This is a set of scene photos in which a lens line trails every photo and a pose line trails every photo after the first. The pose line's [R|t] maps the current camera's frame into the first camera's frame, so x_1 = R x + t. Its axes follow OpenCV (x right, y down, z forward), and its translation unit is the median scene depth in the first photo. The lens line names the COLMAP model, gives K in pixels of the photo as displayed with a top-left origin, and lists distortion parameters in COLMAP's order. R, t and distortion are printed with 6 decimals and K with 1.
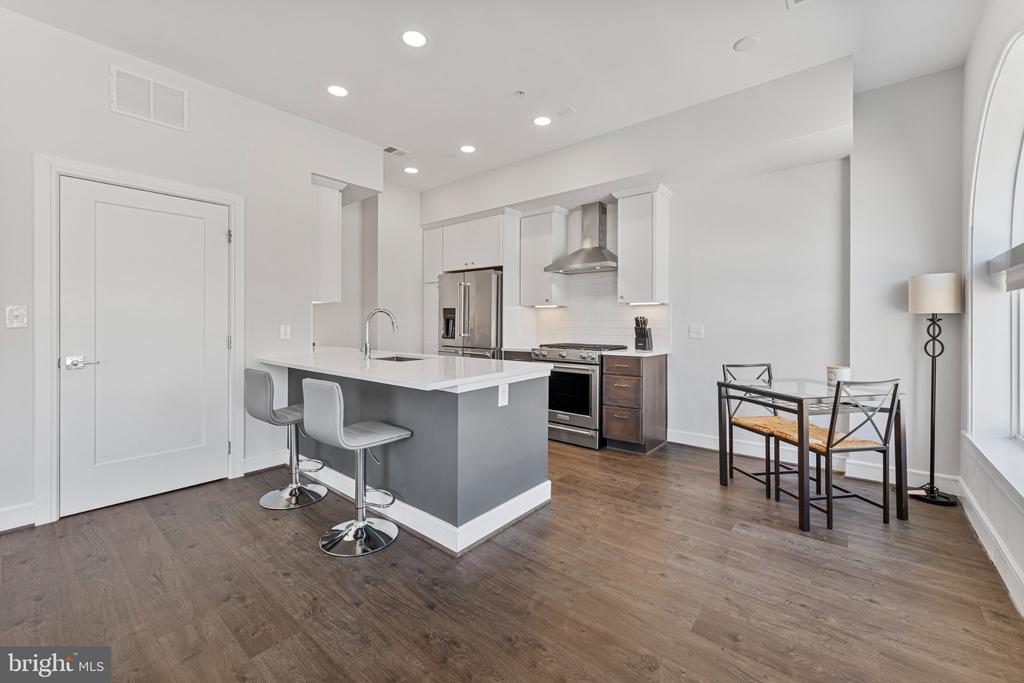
lens RADIAL K [[414.5, 0, 510.0], [0, 414.5, 324.9], [0, 0, 1]] dist [0.001796, -0.000151]
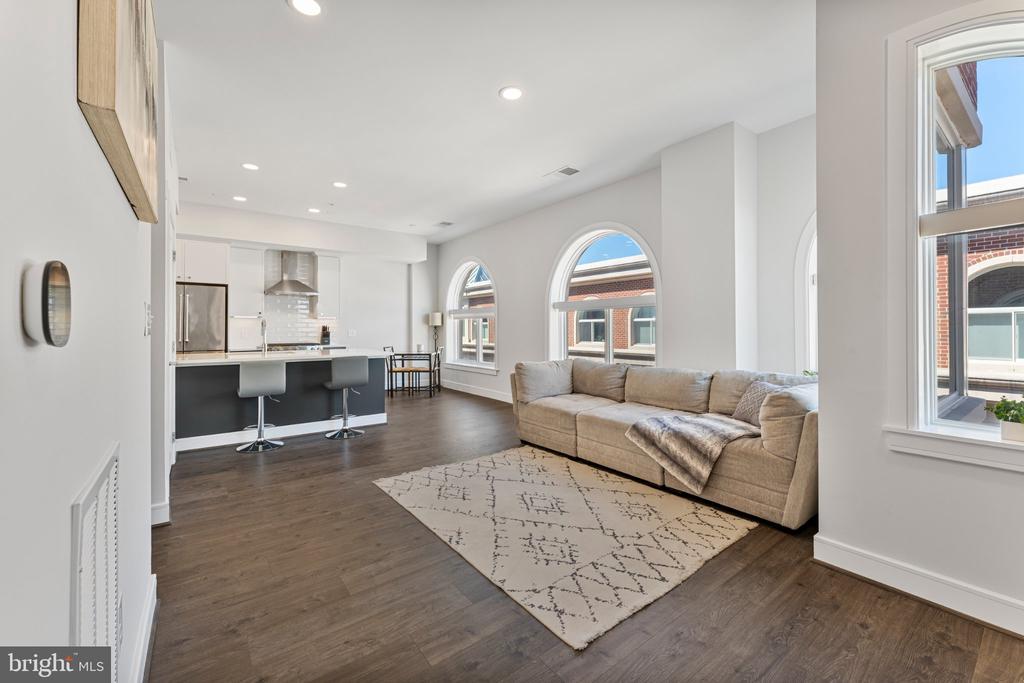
lens RADIAL K [[414.5, 0, 505.9], [0, 414.5, 328.3], [0, 0, 1]] dist [0.001796, -0.000151]
pose [[0.234679, -0.001519, 0.972072, -1.196931], [0.009209, 0.999957, -0.000661, 0.000162], [-0.972029, 0.009107, 0.234683, -0.135869]]
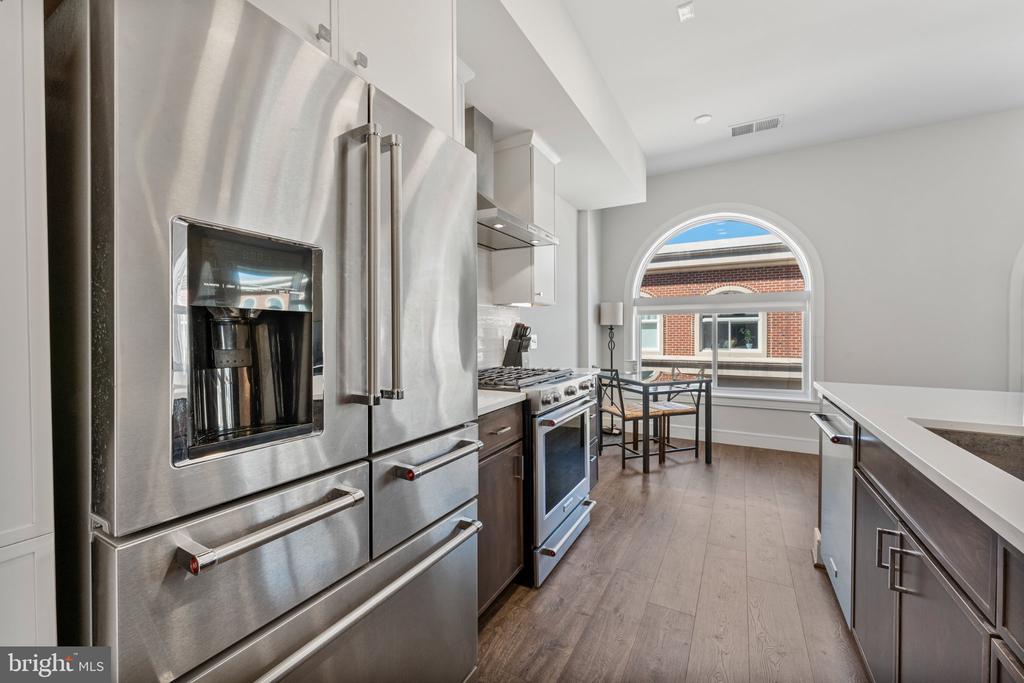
lens RADIAL K [[414.5, 0, 511.9], [0, 414.5, 338.3], [0, 0, 1]] dist [0.001796, -0.000151]
pose [[-0.163877, -0.017353, 0.986328, -0.316572], [0.011270, 0.999747, 0.019462, -0.007180], [-0.986416, 0.014305, -0.163640, 1.100545]]
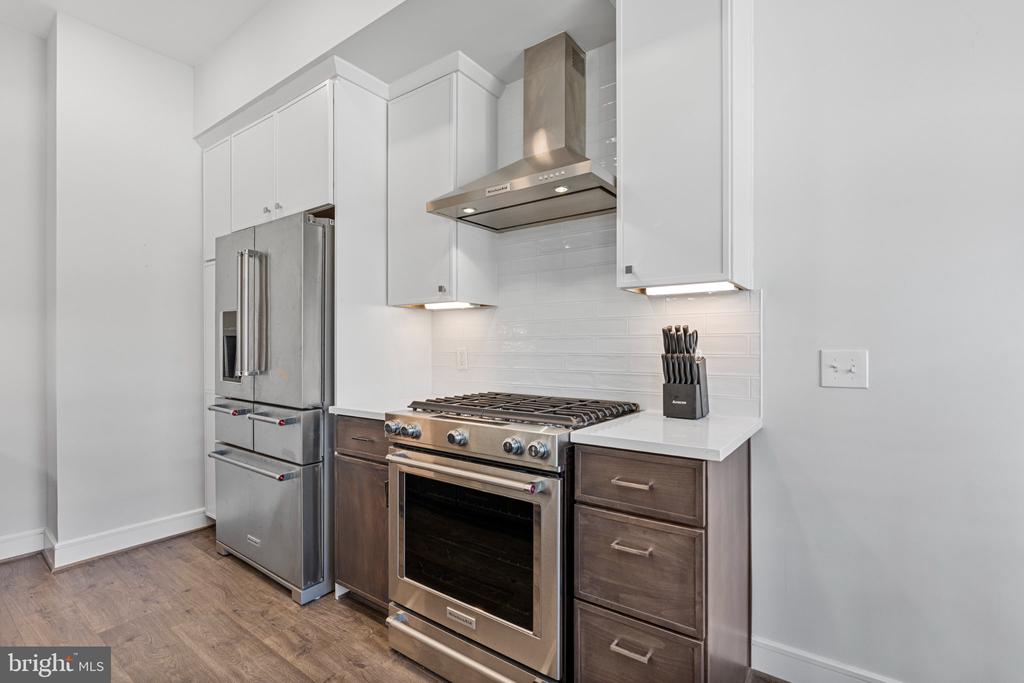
lens RADIAL K [[466.8, 0, 499.1], [0, 466.8, 347.4], [0, 0, 1]] dist [0.003882, -0.000470]
pose [[0.999261, -0.002238, 0.038375, 0.144052], [0.002402, 0.999988, -0.004223, 0.000500], [-0.038365, 0.004312, 0.999254, 0.605817]]
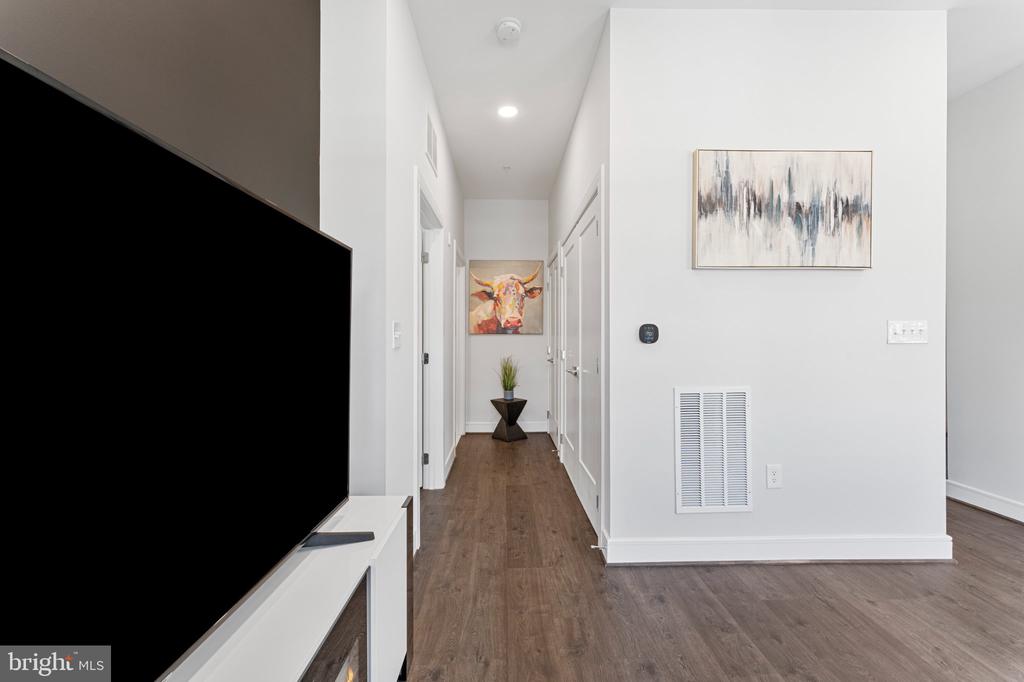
lens RADIAL K [[414.5, 0, 506.9], [0, 414.5, 340.4], [0, 0, 1]] dist [0.001796, -0.000151]
pose [[0.647814, -0.000902, -0.761798, -0.835377], [-0.001698, 0.999995, -0.002629, 0.001188], [0.761797, 0.002996, 0.647809, -0.453878]]
